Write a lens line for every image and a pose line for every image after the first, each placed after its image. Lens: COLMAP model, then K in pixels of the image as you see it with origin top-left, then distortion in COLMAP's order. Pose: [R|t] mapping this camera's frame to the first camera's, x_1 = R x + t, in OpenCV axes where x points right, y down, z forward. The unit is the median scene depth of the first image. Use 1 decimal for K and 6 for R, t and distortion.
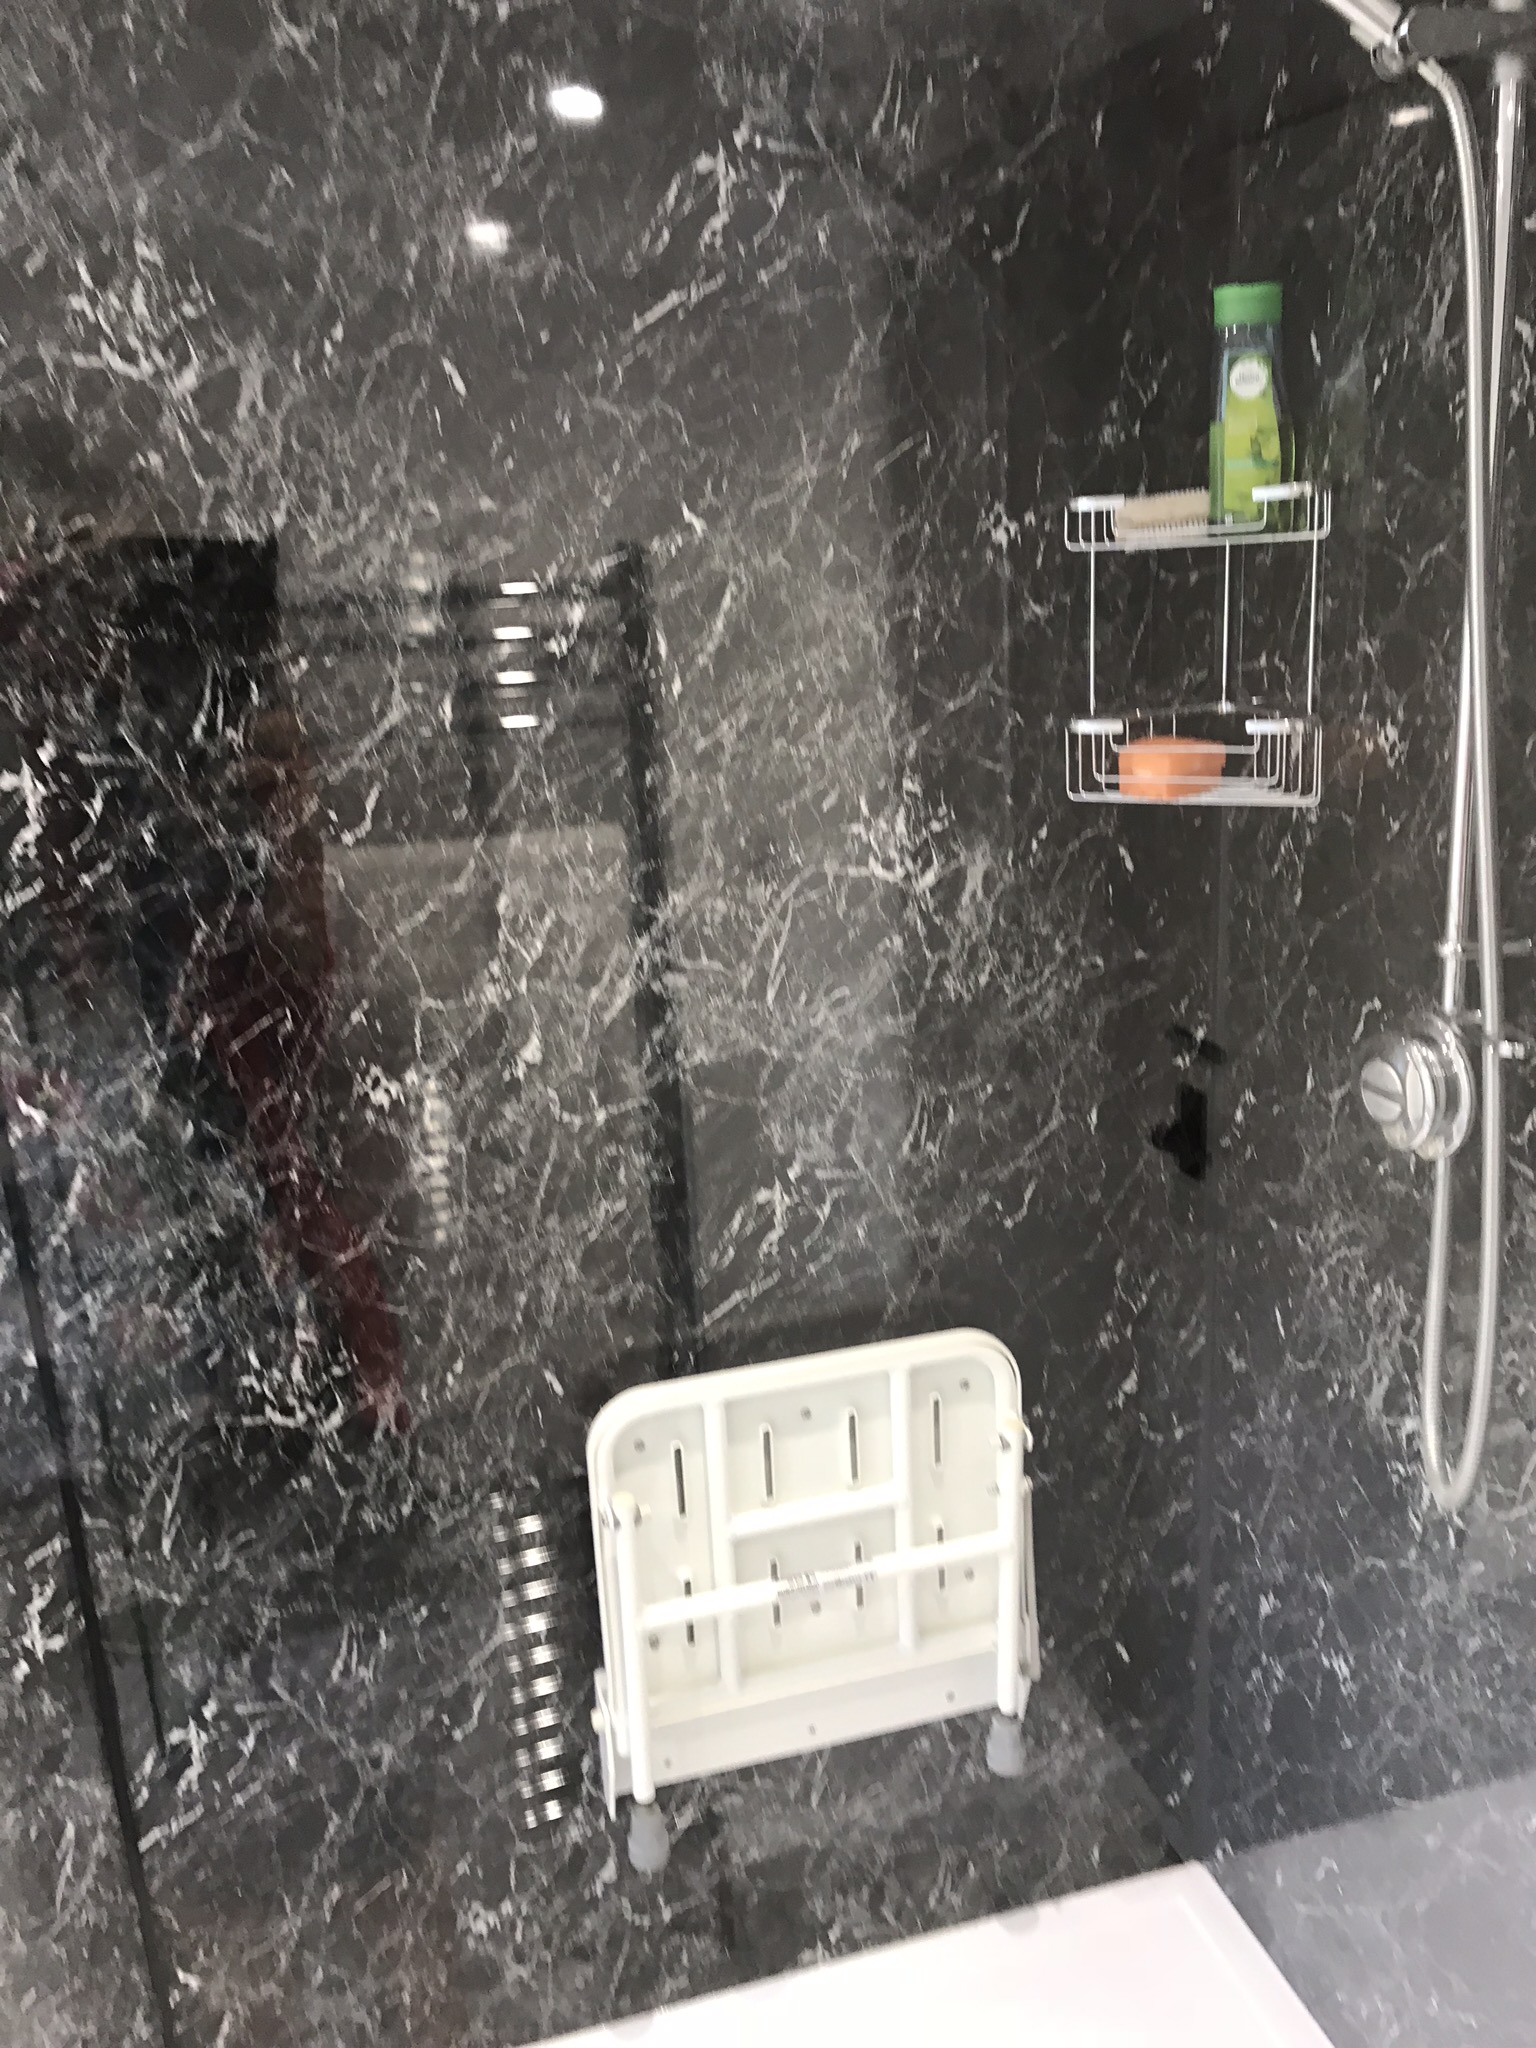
lens RADIAL K [[1662.6, 0, 768.0], [0, 1662.6, 1024.0], [0, 0, 1]] dist [0.107432, -0.177104]
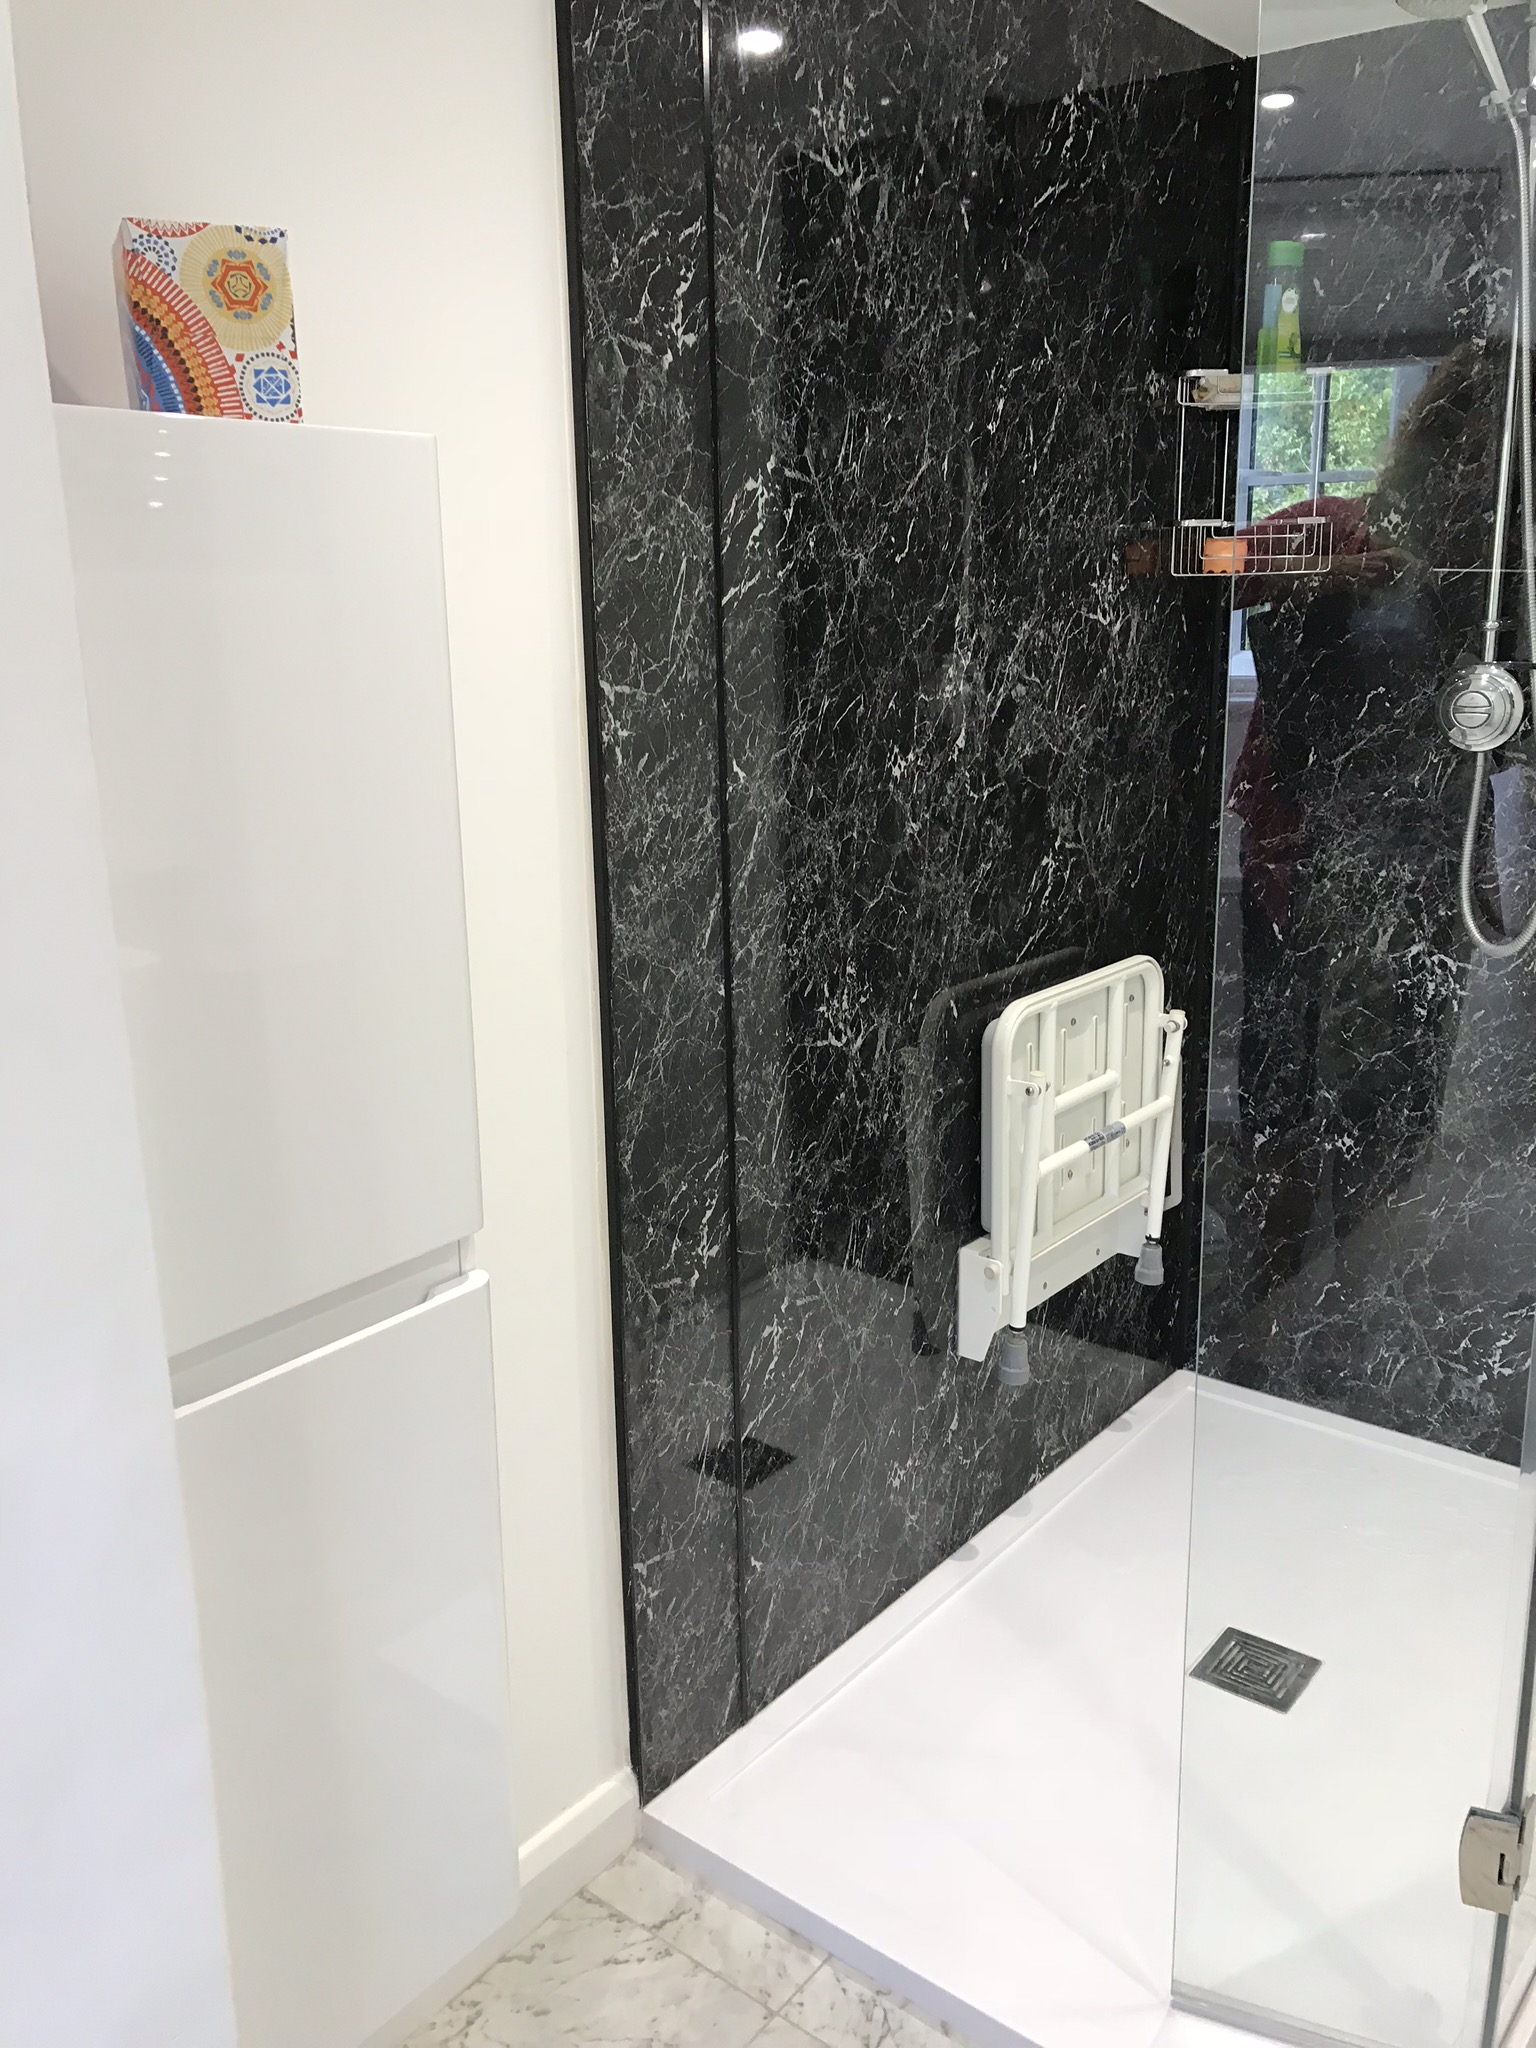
lens RADIAL K [[1666.4, 0, 768.0], [0, 1666.4, 1024.0], [0, 0, 1]] dist [0.036413, -0.040632]
pose [[0.818102, -0.113283, 0.563805, -1.030070], [0.141703, 0.989886, -0.006723, 0.224904], [-0.557341, 0.085393, 0.825881, 0.012148]]
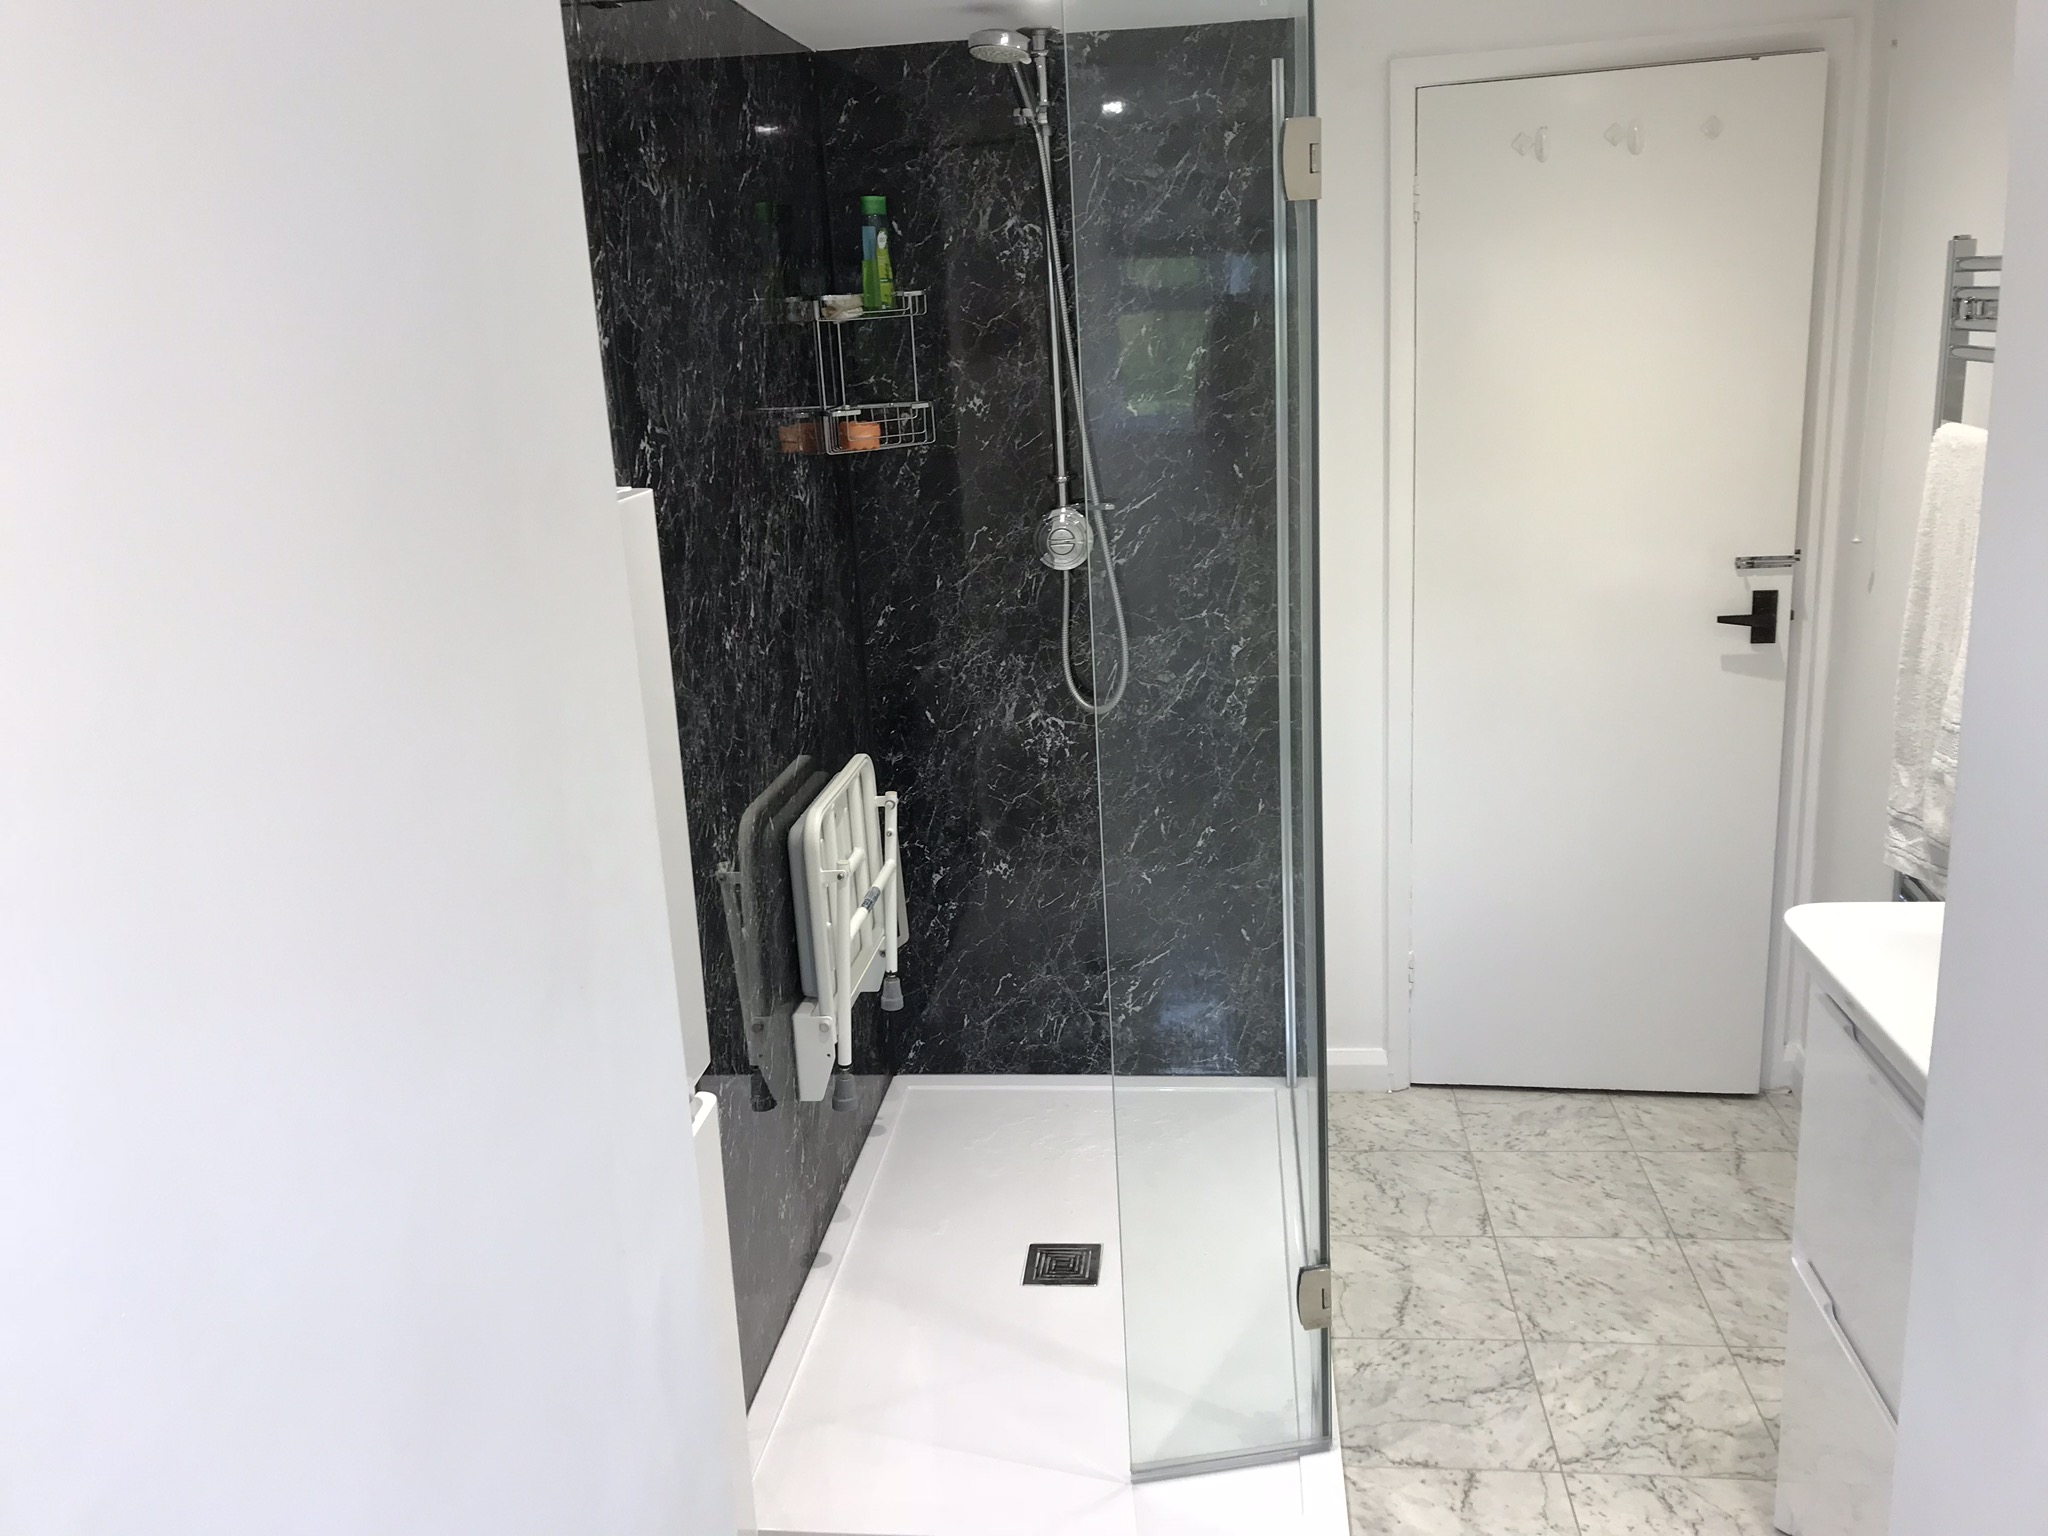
lens RADIAL K [[1667.8, 0, 1060.9], [0, 1667.8, 767.8], [0, 0, 1]] dist [0.106725, -0.095577]
pose [[0.370761, -0.219543, 0.902406, -1.546816], [0.292739, 0.949752, 0.110788, 0.068418], [-0.881385, 0.223094, 0.416400, 0.074058]]
